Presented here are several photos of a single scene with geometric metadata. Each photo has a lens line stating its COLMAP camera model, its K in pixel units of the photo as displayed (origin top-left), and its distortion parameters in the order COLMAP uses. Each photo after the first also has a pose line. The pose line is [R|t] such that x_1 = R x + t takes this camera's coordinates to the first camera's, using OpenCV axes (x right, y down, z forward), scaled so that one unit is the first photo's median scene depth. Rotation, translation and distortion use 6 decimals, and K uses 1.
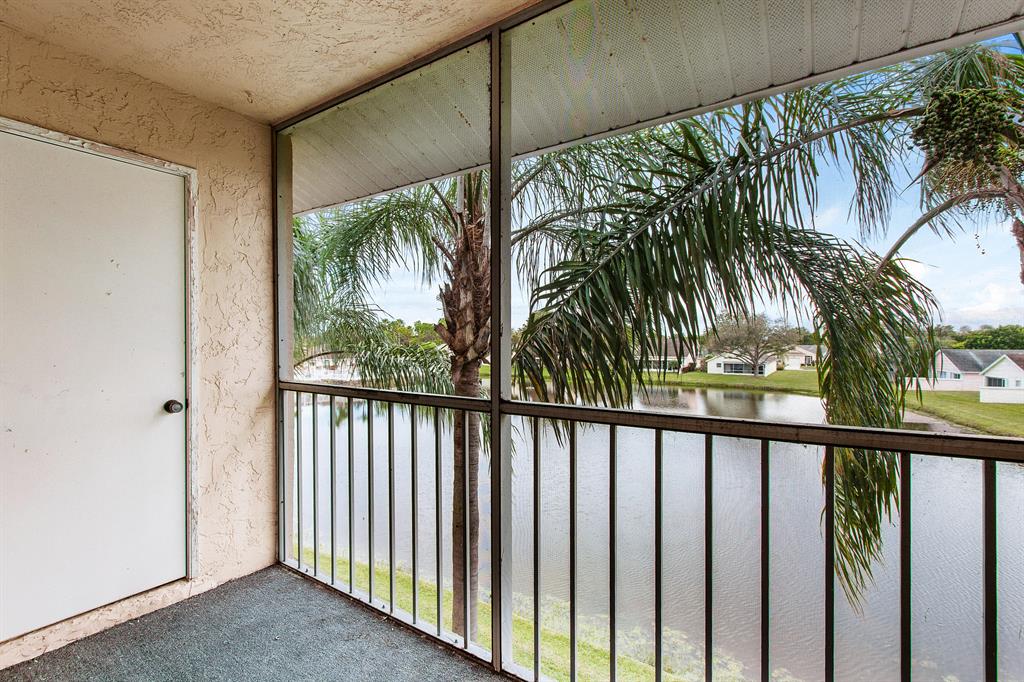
lens RADIAL K [[483.7, 0, 510.6], [0, 483.7, 338.9], [0, 0, 1]] dist [0.006639, -0.001916]
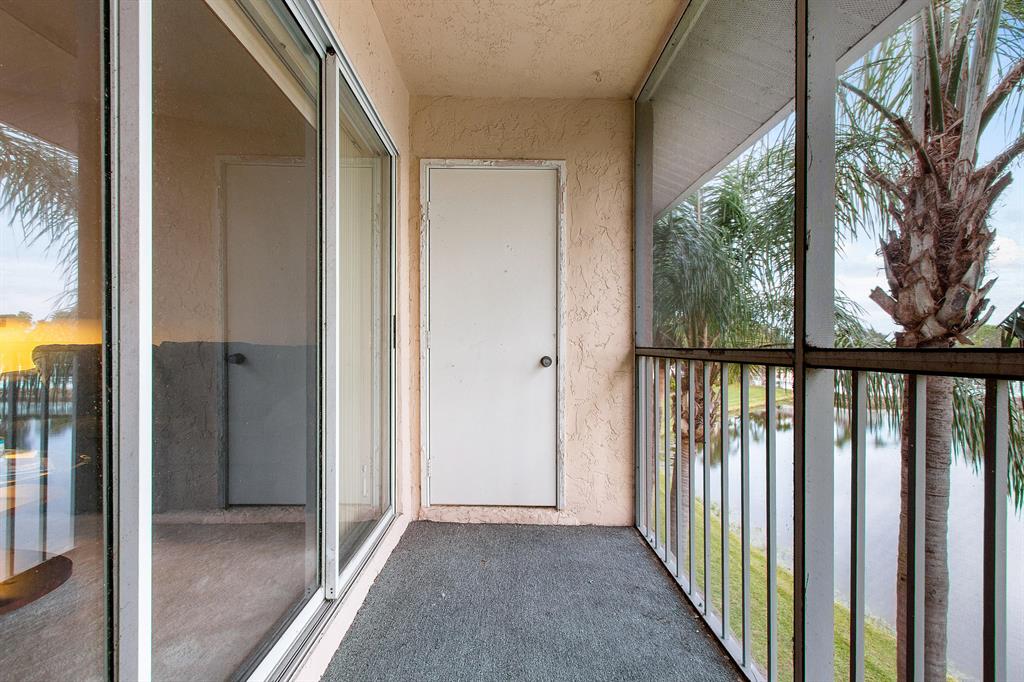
lens RADIAL K [[483.7, 0, 508.6], [0, 483.7, 351.8], [0, 0, 1]] dist [0.006639, -0.001916]
pose [[0.555141, 0.005620, -0.831737, 0.239566], [-0.008391, 0.999964, 0.001157, 0.107693], [0.831714, 0.006337, 0.555168, 0.236220]]
